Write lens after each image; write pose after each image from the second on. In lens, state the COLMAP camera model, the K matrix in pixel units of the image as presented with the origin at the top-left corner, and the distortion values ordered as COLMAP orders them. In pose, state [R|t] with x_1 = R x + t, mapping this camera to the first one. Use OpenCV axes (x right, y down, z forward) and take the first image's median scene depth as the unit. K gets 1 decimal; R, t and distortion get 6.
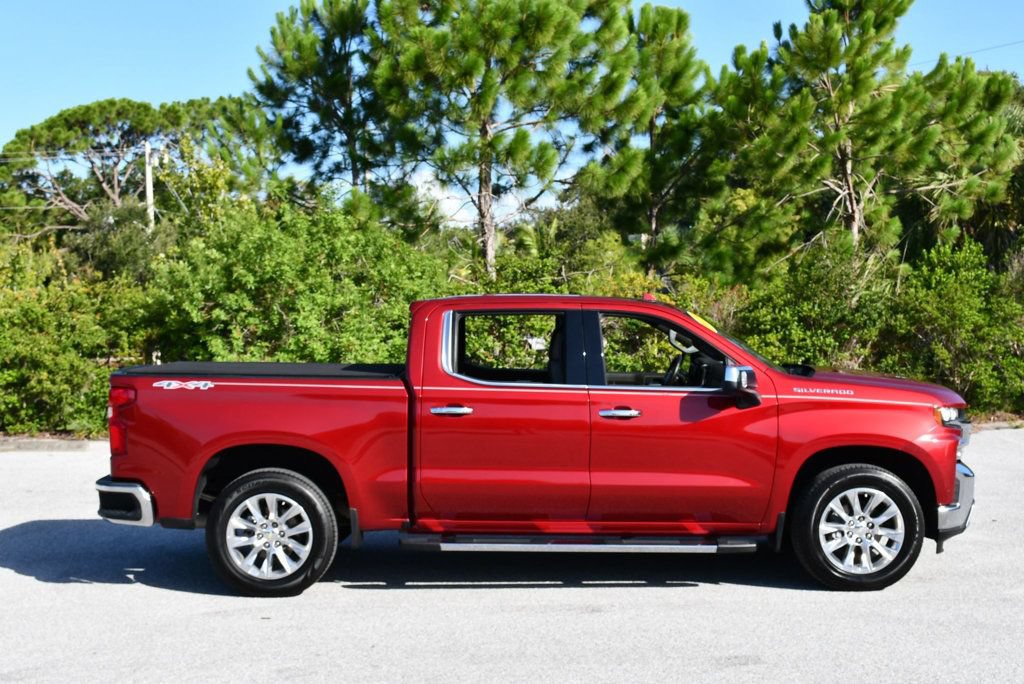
lens RADIAL K [[1479.5, 0, 519.3], [0, 1479.5, 328.4], [0, 0, 1]] dist [-0.050178, 0.000000]
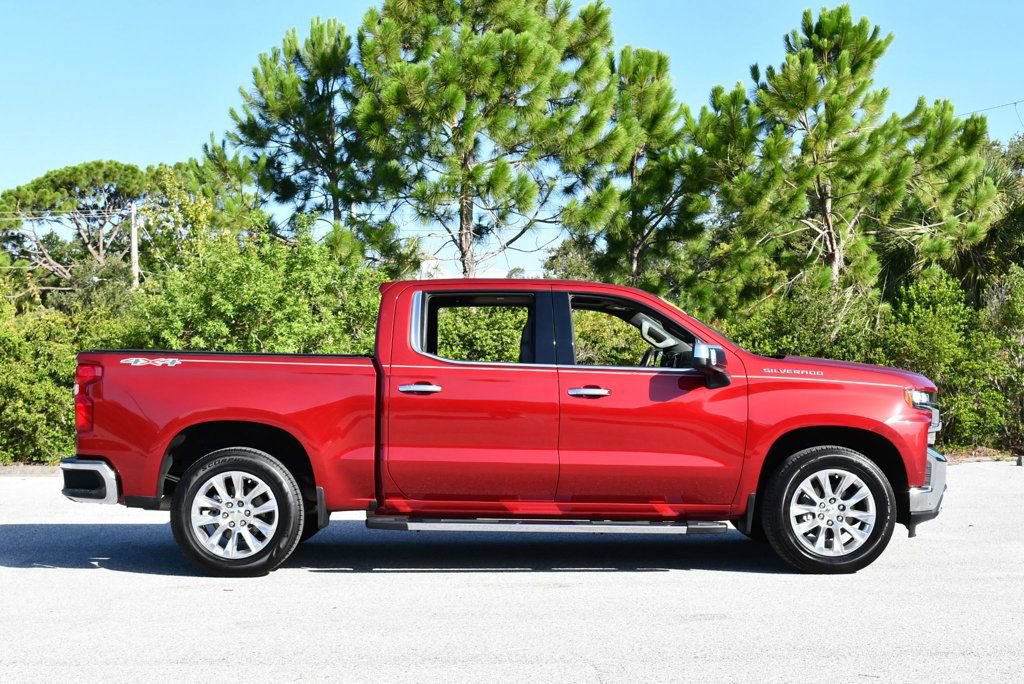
lens RADIAL K [[1479.5, 0, 519.1], [0, 1479.5, 337.5], [0, 0, 1]] dist [-0.050178, 0.000000]
pose [[0.999950, 0.005425, 0.008371, 0.005819], [-0.005014, 0.998818, -0.048346, 0.032537], [-0.008624, 0.048301, 0.998796, 0.002276]]
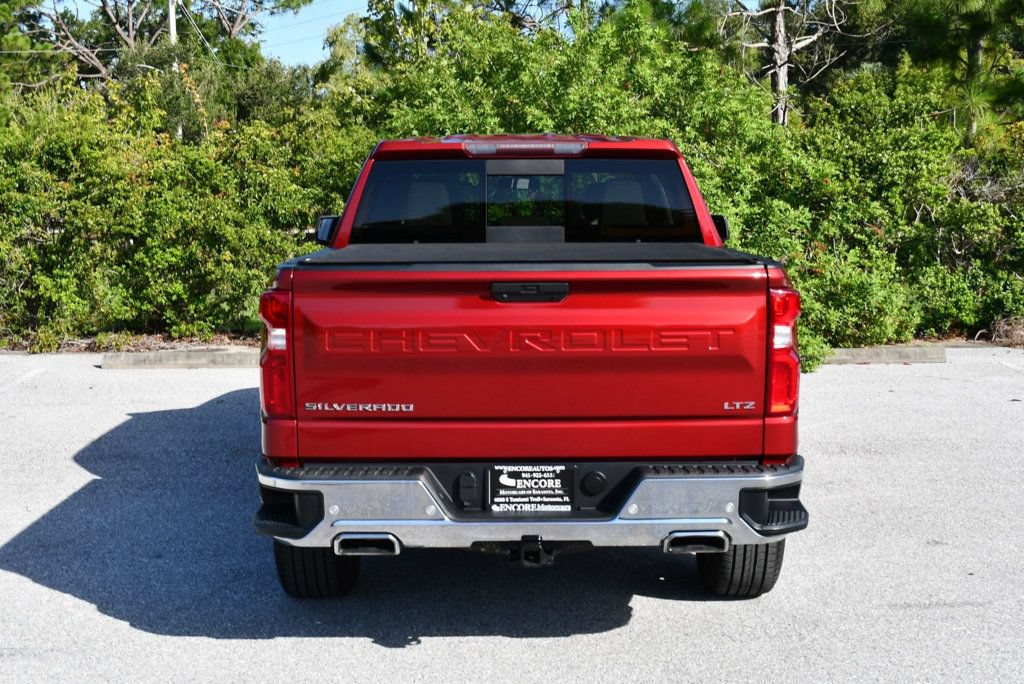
lens RADIAL K [[1503.8, 0, 515.0], [0, 1503.8, 341.5], [0, 0, 1]] dist [-0.057192, 0.000000]
pose [[0.999687, 0.002070, 0.024934, -0.195830], [-0.004500, 0.995195, 0.097808, 0.002328], [-0.024612, -0.097890, 0.994893, 0.271718]]
